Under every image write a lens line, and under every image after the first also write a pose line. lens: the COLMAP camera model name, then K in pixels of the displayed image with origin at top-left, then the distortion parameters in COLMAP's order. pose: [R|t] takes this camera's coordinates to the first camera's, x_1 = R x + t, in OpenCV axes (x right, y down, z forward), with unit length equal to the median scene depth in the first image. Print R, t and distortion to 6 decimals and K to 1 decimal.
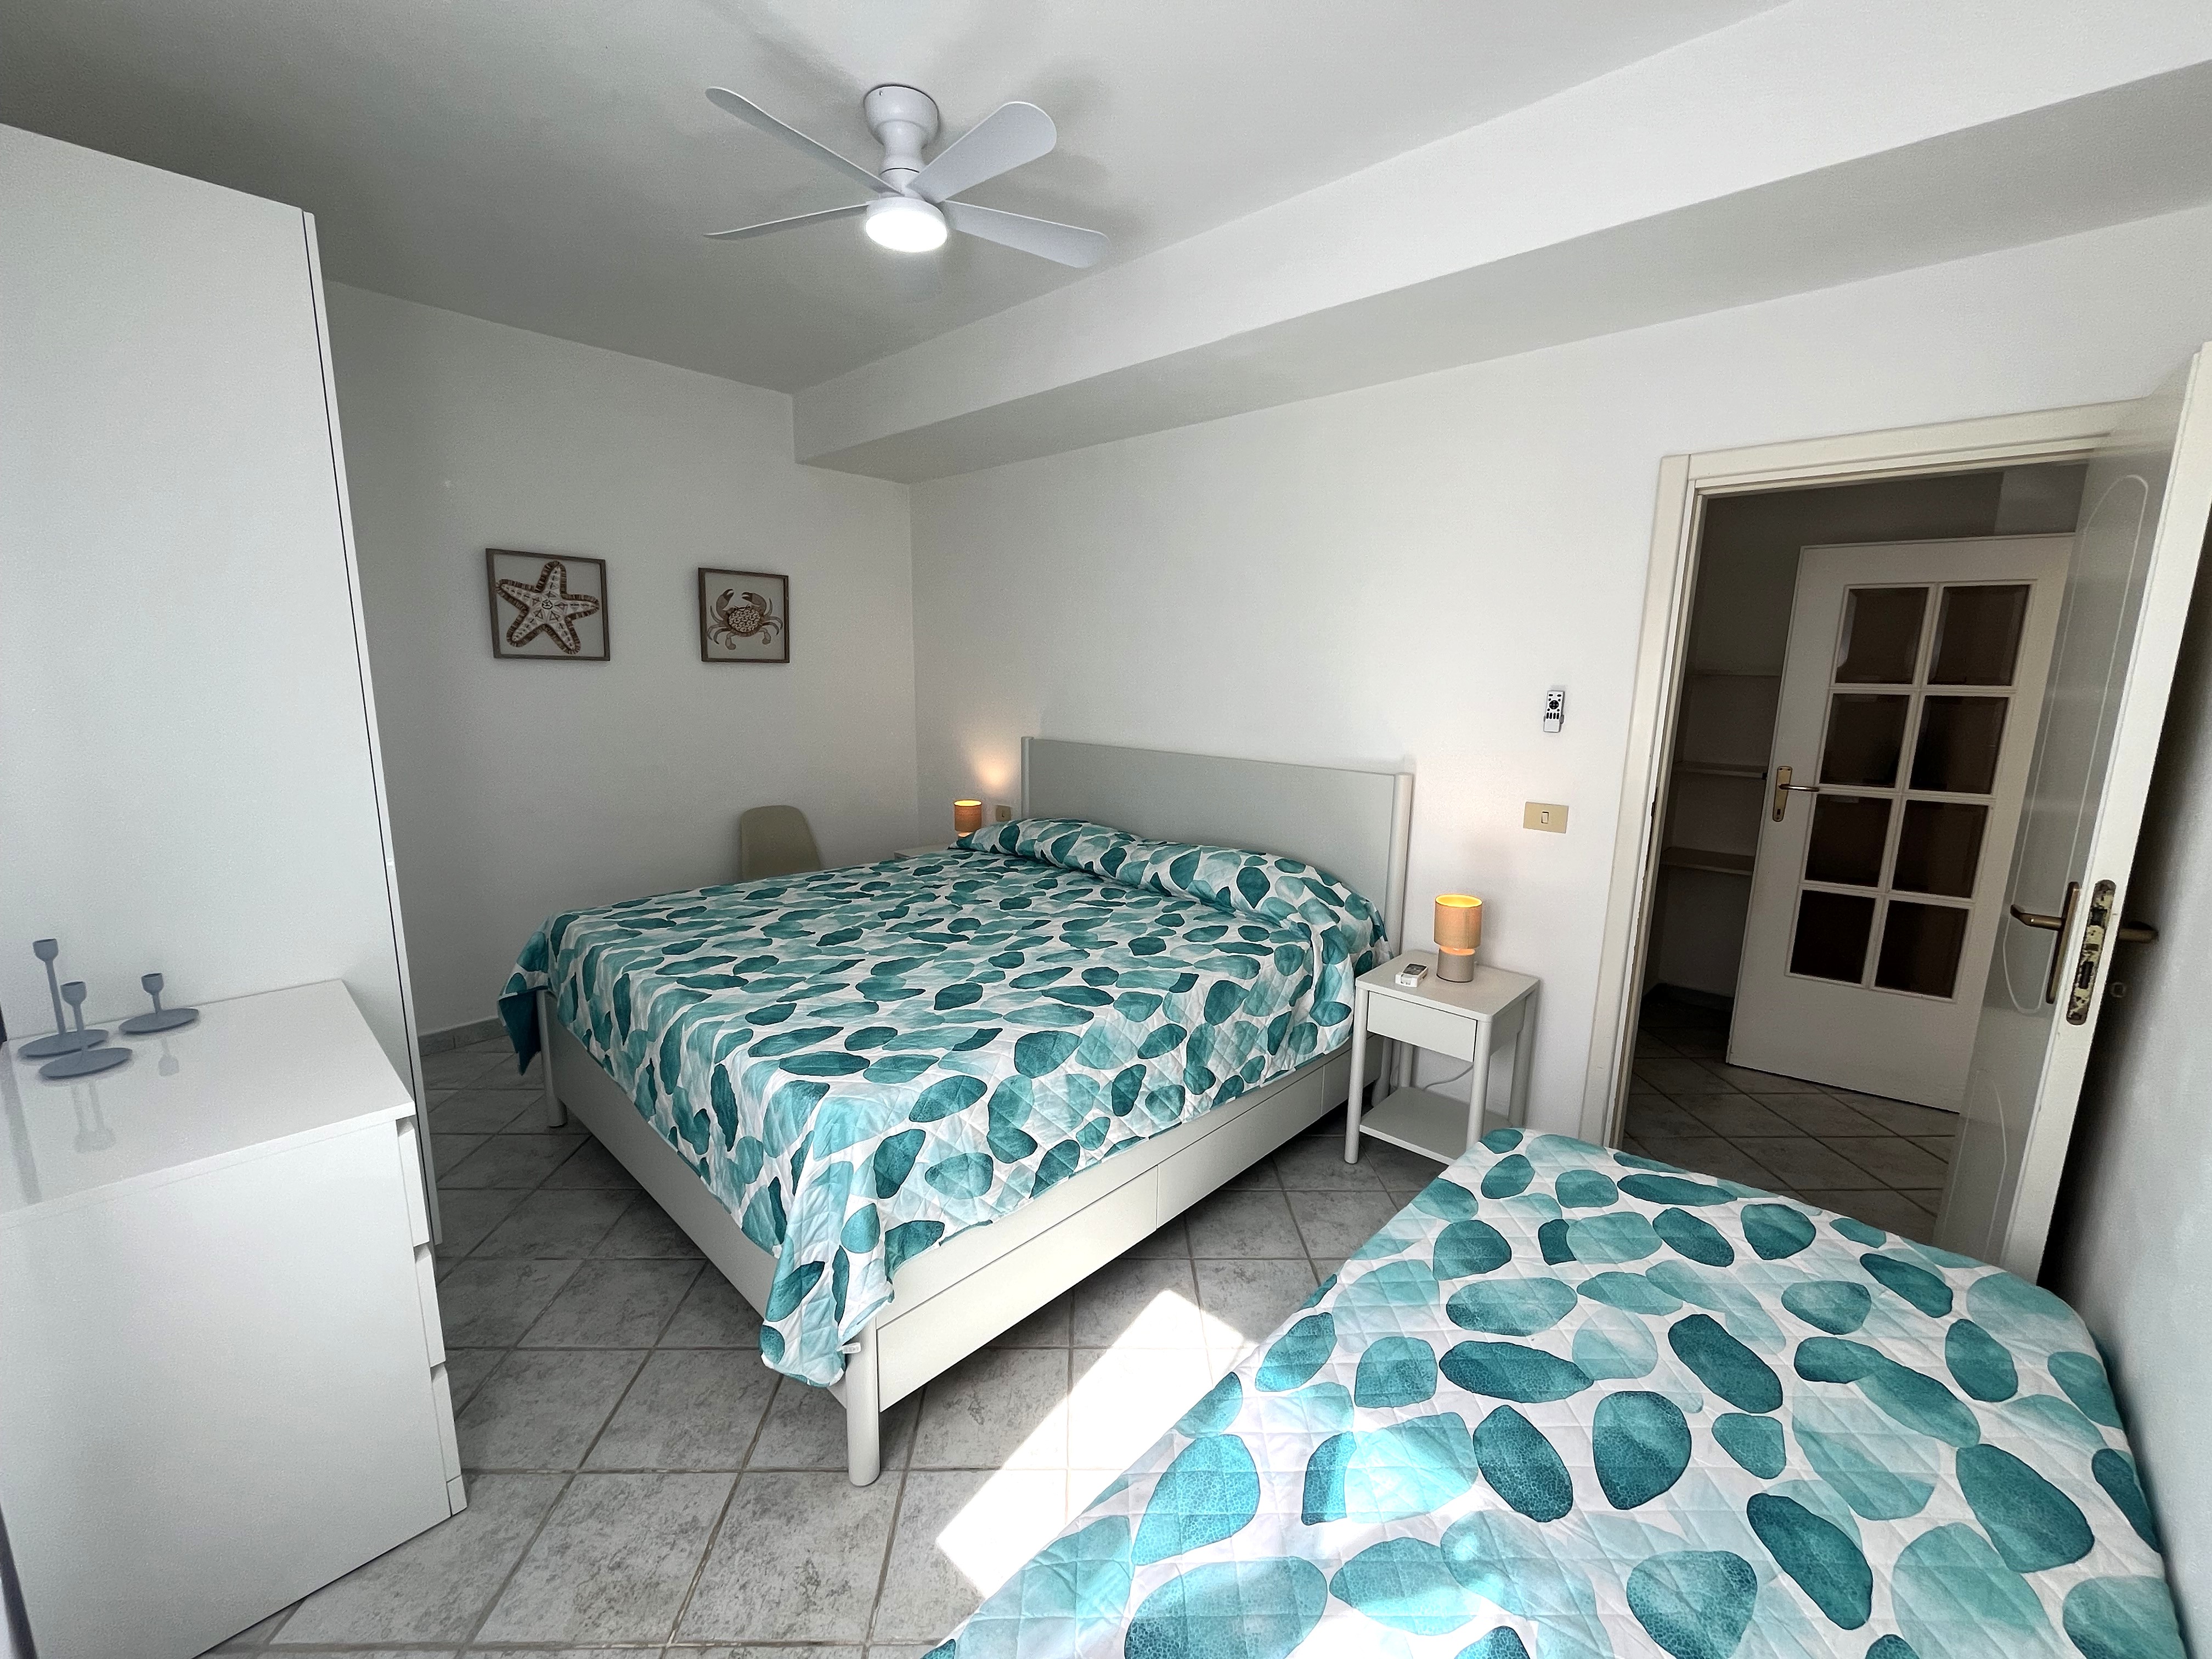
lens RADIAL K [[898.4, 0, 1106.0], [0, 898.4, 829.5], [0, 0, 1]] dist [-0.004028, 0.000193]
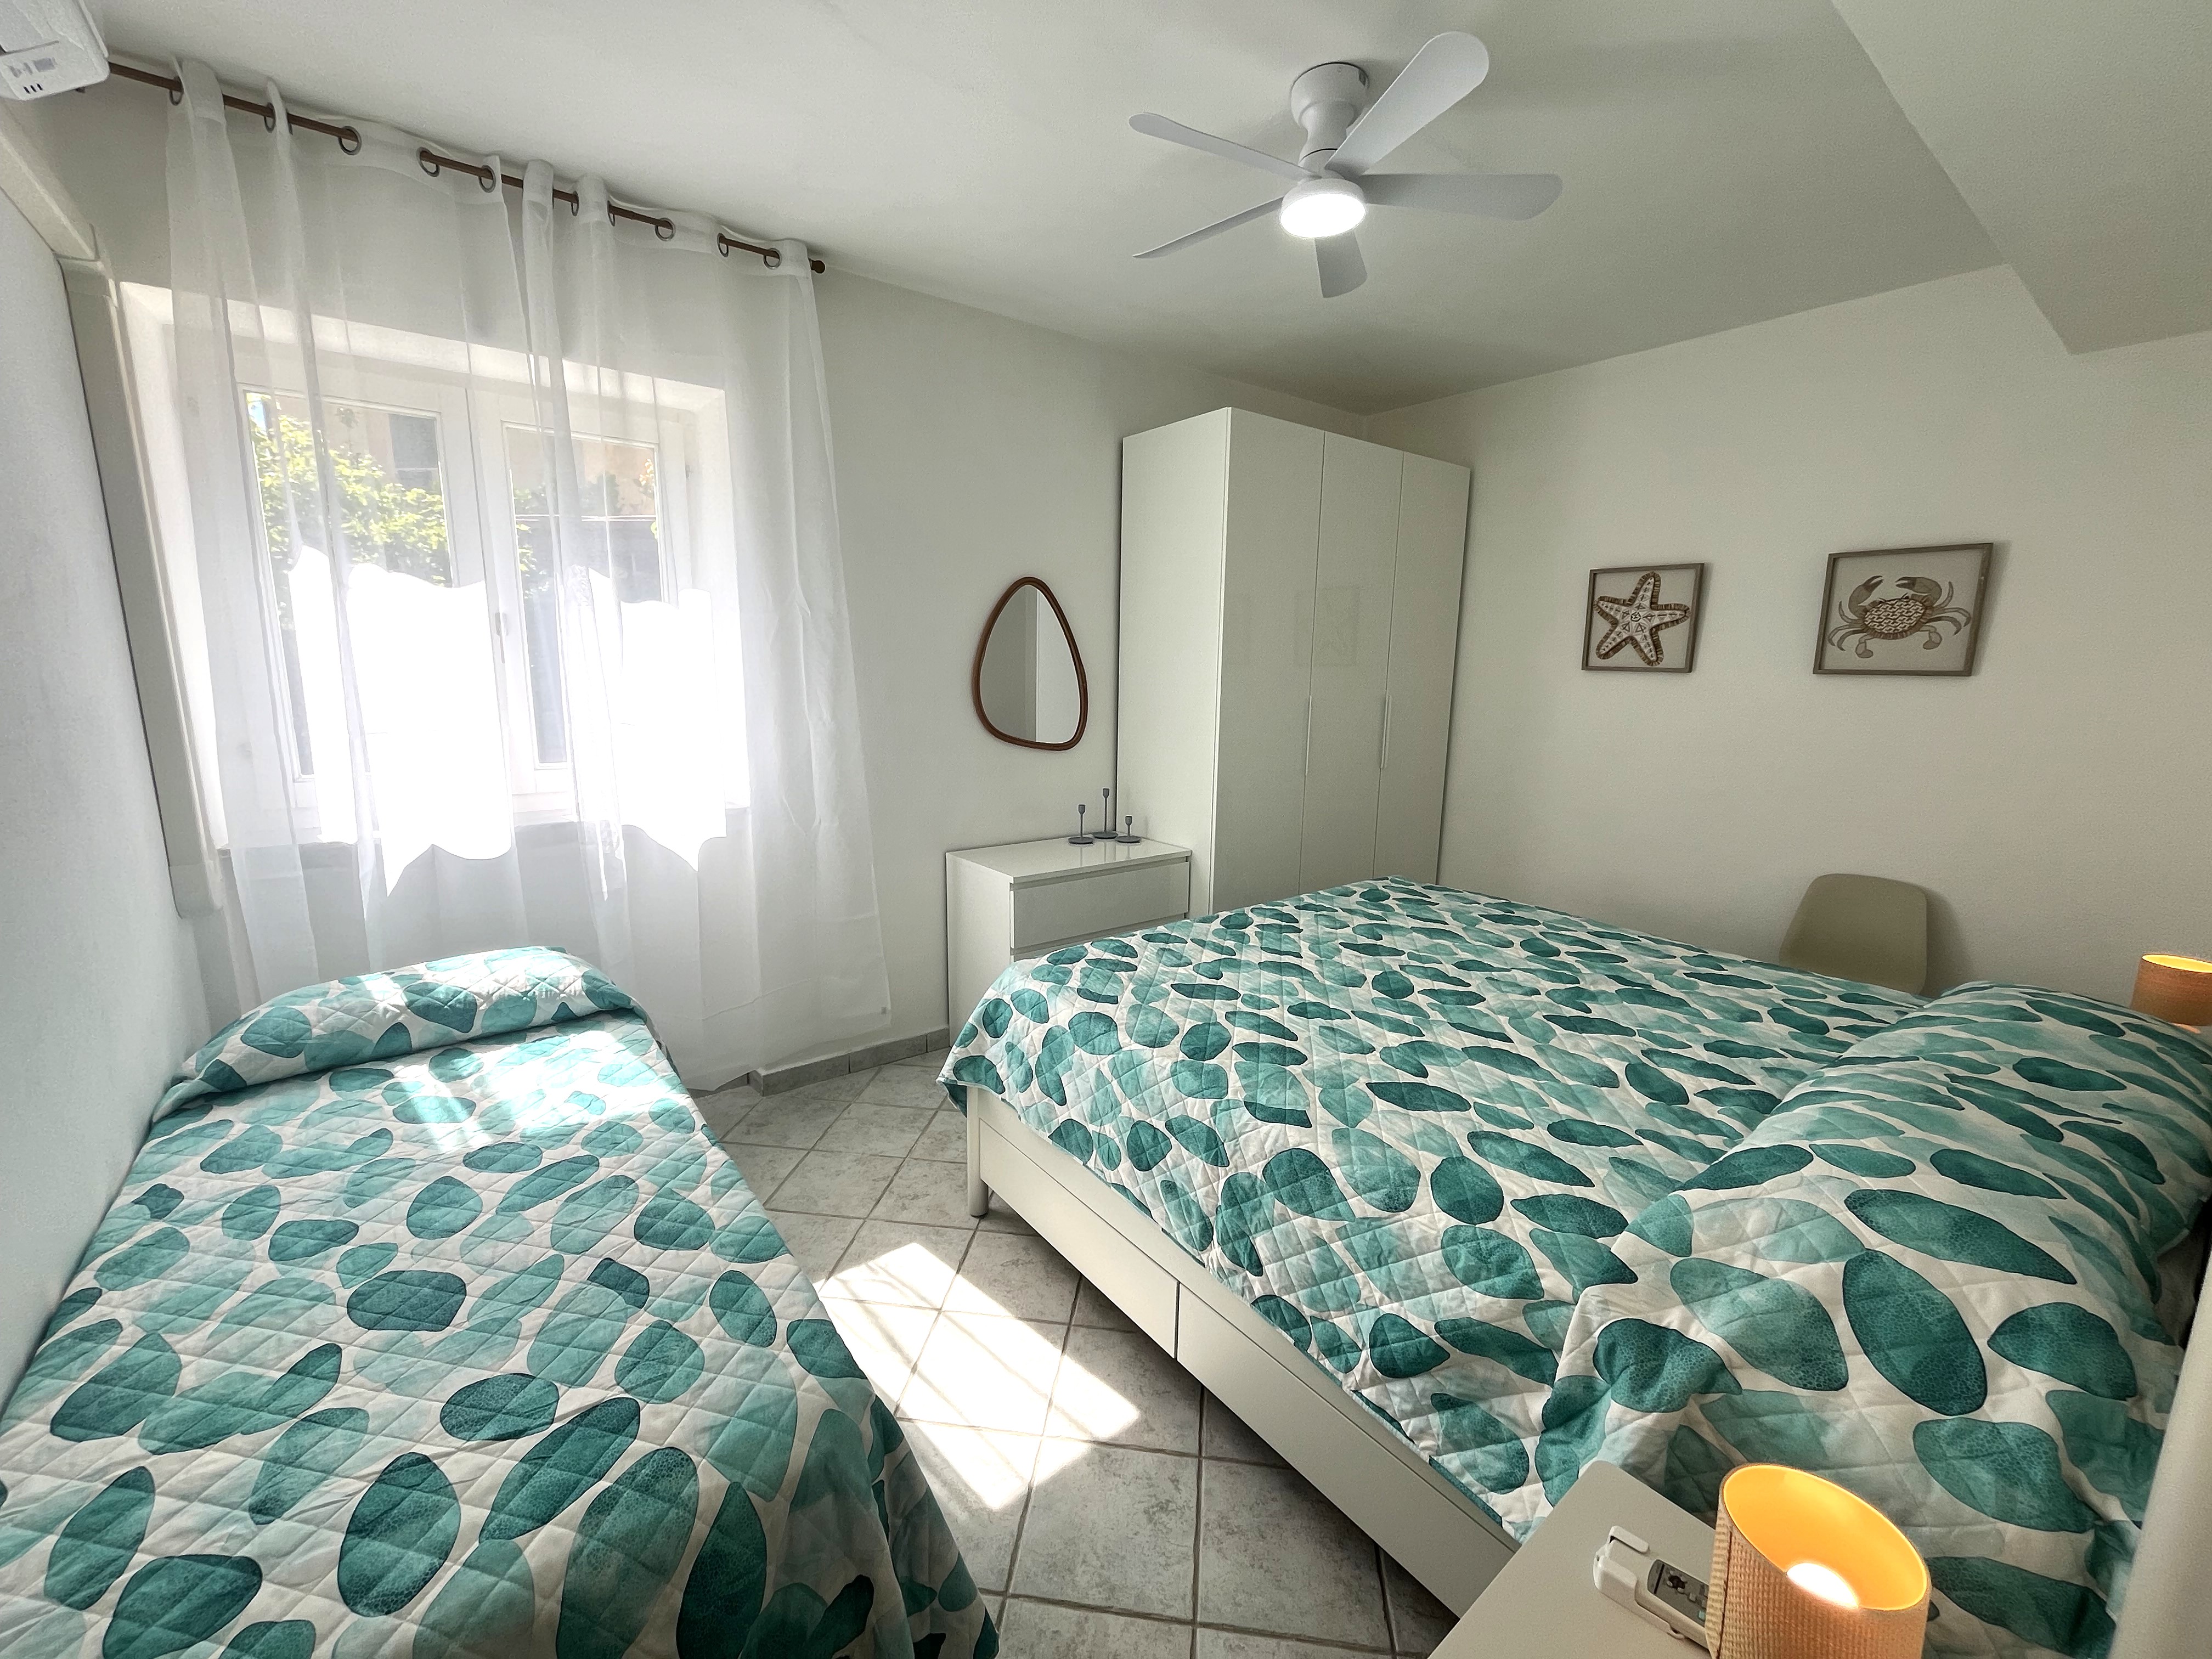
lens RADIAL K [[896.3, 0, 1106.0], [0, 896.3, 829.5], [0, 0, 1]] dist [-0.001769, -0.000452]
pose [[-0.157627, 0.162633, -0.974015, 0.659301], [-0.191392, 0.962611, 0.191702, -0.132741], [0.968774, 0.216635, -0.120607, 0.794694]]
